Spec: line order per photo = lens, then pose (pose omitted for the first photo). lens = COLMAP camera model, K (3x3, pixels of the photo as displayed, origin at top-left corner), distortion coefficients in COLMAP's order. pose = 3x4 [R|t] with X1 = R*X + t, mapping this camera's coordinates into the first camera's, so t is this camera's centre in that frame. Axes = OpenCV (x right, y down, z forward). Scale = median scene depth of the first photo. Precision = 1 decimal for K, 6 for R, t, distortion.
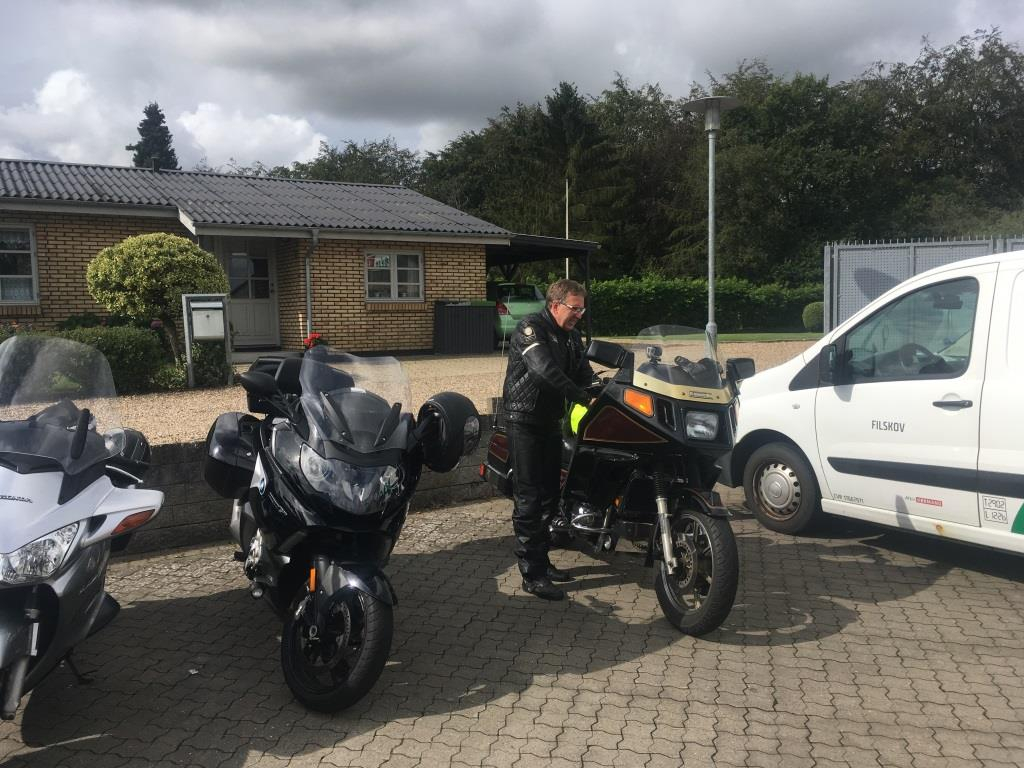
lens RADIAL K [[878.6, 0, 507.8], [0, 878.6, 382.8], [0, 0, 1]] dist [0.089991, -0.120785]
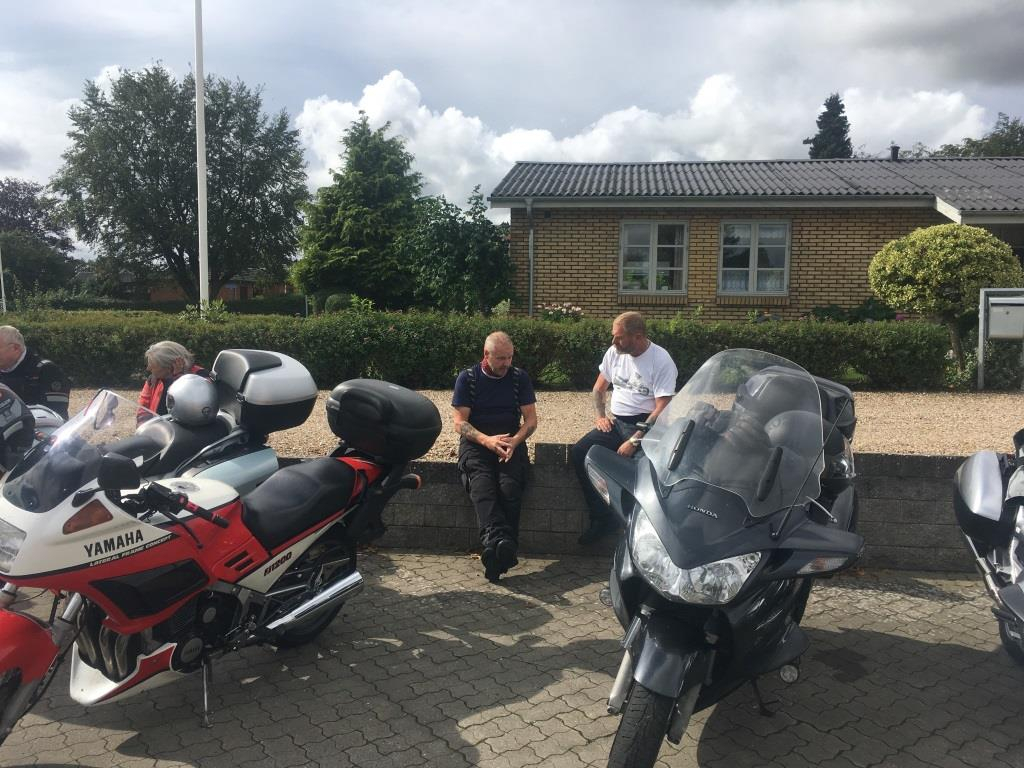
lens RADIAL K [[878.6, 0, 507.8], [0, 878.6, 382.8], [0, 0, 1]] dist [0.089991, -0.120785]
pose [[0.781193, 0.083226, -0.618717, -0.124225], [-0.075765, 0.996387, 0.038366, 0.000475], [0.619675, 0.016906, 0.784677, -0.031560]]
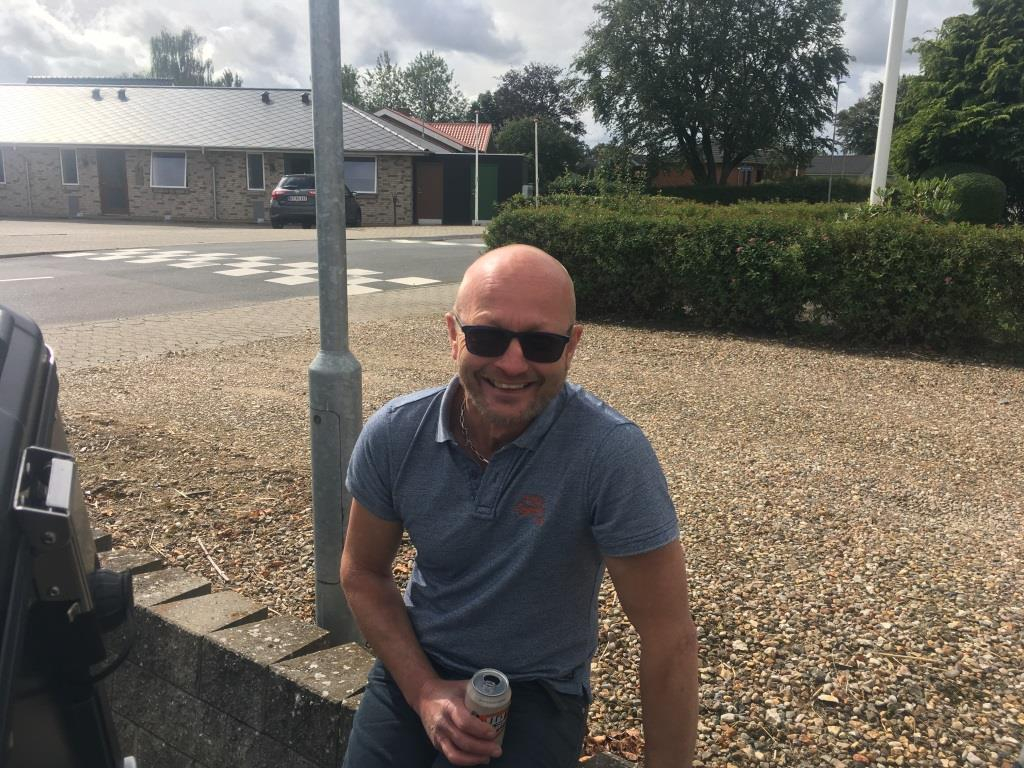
lens RADIAL K [[878.6, 0, 507.8], [0, 878.6, 382.8], [0, 0, 1]] dist [0.089991, -0.120785]
pose [[0.369918, 0.229732, -0.900213, -0.532328], [-0.098246, 0.973186, 0.207983, 0.004742], [0.923855, 0.011506, 0.382570, 0.078160]]
